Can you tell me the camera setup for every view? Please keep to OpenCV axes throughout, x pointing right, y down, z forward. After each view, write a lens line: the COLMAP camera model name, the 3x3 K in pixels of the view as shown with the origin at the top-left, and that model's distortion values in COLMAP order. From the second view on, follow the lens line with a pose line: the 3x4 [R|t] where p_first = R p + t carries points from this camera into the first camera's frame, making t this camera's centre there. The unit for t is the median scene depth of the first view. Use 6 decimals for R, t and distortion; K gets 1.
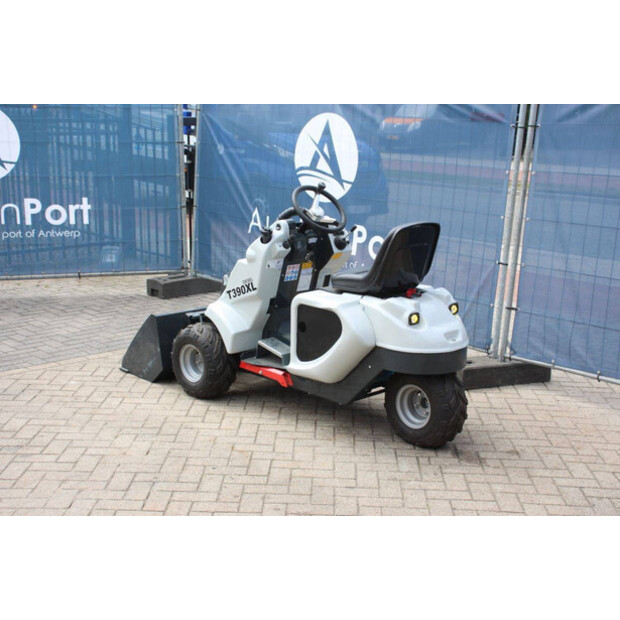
lens RADIAL K [[924.5, 0, 310.0], [0, 924.5, 310.0], [0, 0, 1]] dist [0.075625, -0.030191]
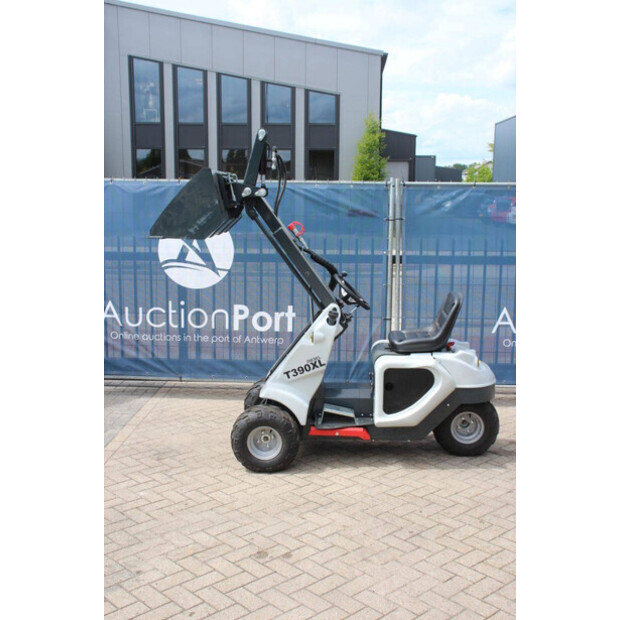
lens RADIAL K [[763.6, 0, 310.0], [0, 763.6, 310.0], [0, 0, 1]] dist [-0.028615, 0.024209]
pose [[0.717791, -0.121170, 0.685634, -0.749942], [0.161090, 0.986923, 0.005772, -0.102891], [-0.677368, 0.106306, 0.727923, 0.306124]]
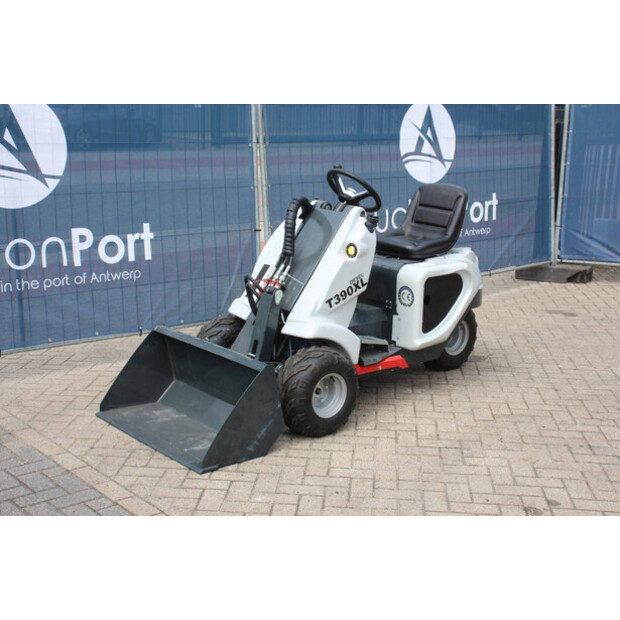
lens RADIAL K [[921.2, 0, 310.0], [0, 921.2, 310.0], [0, 0, 1]] dist [0.043954, 0.110021]
pose [[0.060971, -0.243459, 0.967993, -0.987017], [0.199887, 0.953130, 0.227131, -0.224618], [-0.977920, 0.179641, 0.106778, 0.988297]]
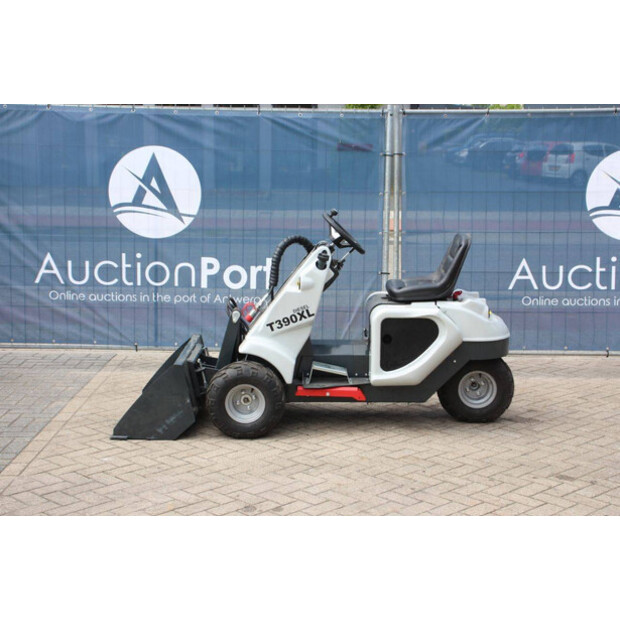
lens RADIAL K [[1043.1, 0, 310.6], [0, 1043.1, 301.6], [0, 0, 1]] dist [0.155023, -0.027719]
pose [[0.694697, -0.123447, 0.708630, -0.908548], [0.165077, 0.986230, 0.009976, -0.051015], [-0.700104, 0.110048, 0.705510, 0.184182]]
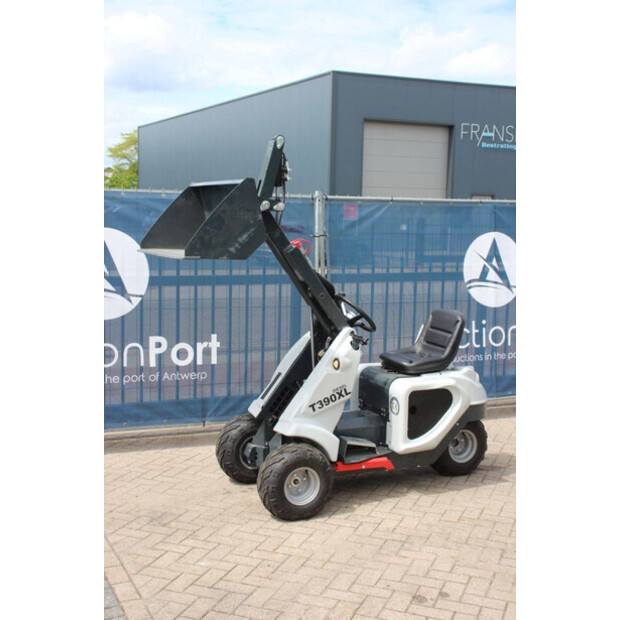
lens RADIAL K [[870.4, 0, 310.0], [0, 870.4, 310.0], [0, 0, 1]] dist [0.020461, 0.071988]
pose [[0.331244, -0.121247, 0.935722, -1.048820], [0.194363, 0.979209, 0.058077, -0.192319], [-0.923309, 0.162632, 0.347923, 0.690214]]
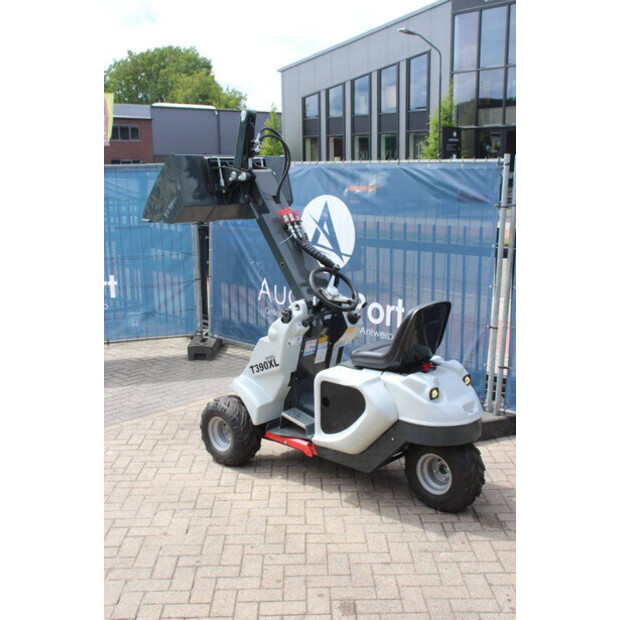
lens RADIAL K [[739.4, 0, 310.0], [0, 739.4, 310.0], [0, 0, 1]] dist [-0.038400, 0.068036]
pose [[0.998708, -0.037961, 0.033791, -0.049747], [0.039145, 0.998617, -0.035105, -0.056582], [-0.032412, 0.036382, 0.998812, 0.139442]]
